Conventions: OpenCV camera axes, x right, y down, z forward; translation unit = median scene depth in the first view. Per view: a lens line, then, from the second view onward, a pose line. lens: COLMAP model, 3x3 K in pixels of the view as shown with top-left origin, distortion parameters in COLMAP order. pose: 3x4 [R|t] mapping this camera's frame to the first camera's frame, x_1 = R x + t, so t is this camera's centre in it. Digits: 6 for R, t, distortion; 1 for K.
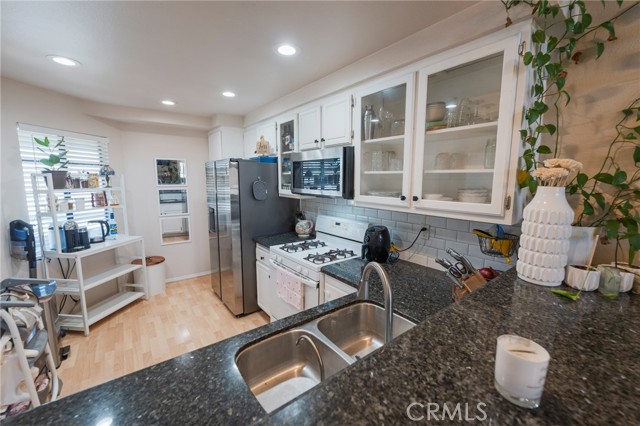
lens RADIAL K [[258.9, 0, 320.2], [0, 258.9, 211.7], [0, 0, 1]] dist [-0.000753, -0.001049]
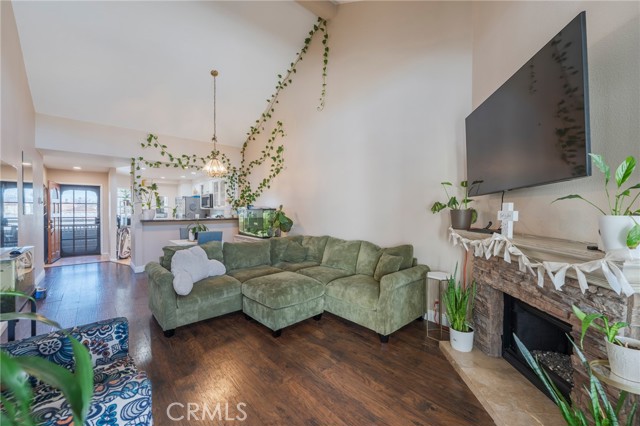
lens RADIAL K [[258.9, 0, 316.9], [0, 258.9, 212.7], [0, 0, 1]] dist [-0.000753, -0.001049]
pose [[0.998768, -0.001496, 0.049592, 1.186817], [0.007125, 0.993510, -0.113520, 0.378662], [-0.049100, 0.113733, 0.992297, -2.293719]]
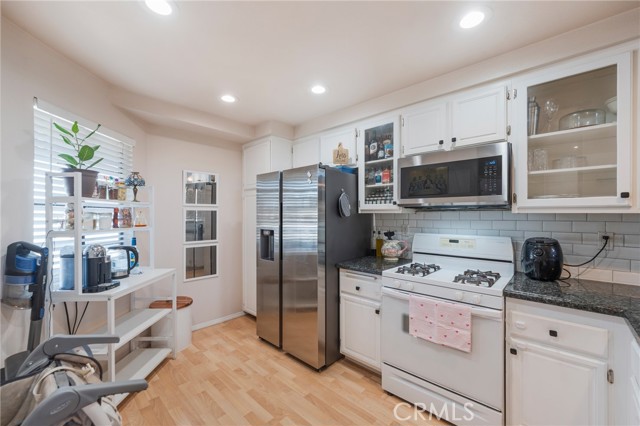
lens RADIAL K [[258.9, 0, 320.8], [0, 258.9, 214.7], [0, 0, 1]] dist [-0.000753, -0.001049]
pose [[0.986689, -0.003717, 0.162575, -0.504856], [0.024591, 0.991653, -0.126571, 0.059080], [-0.160748, 0.128884, 0.978544, 0.236539]]
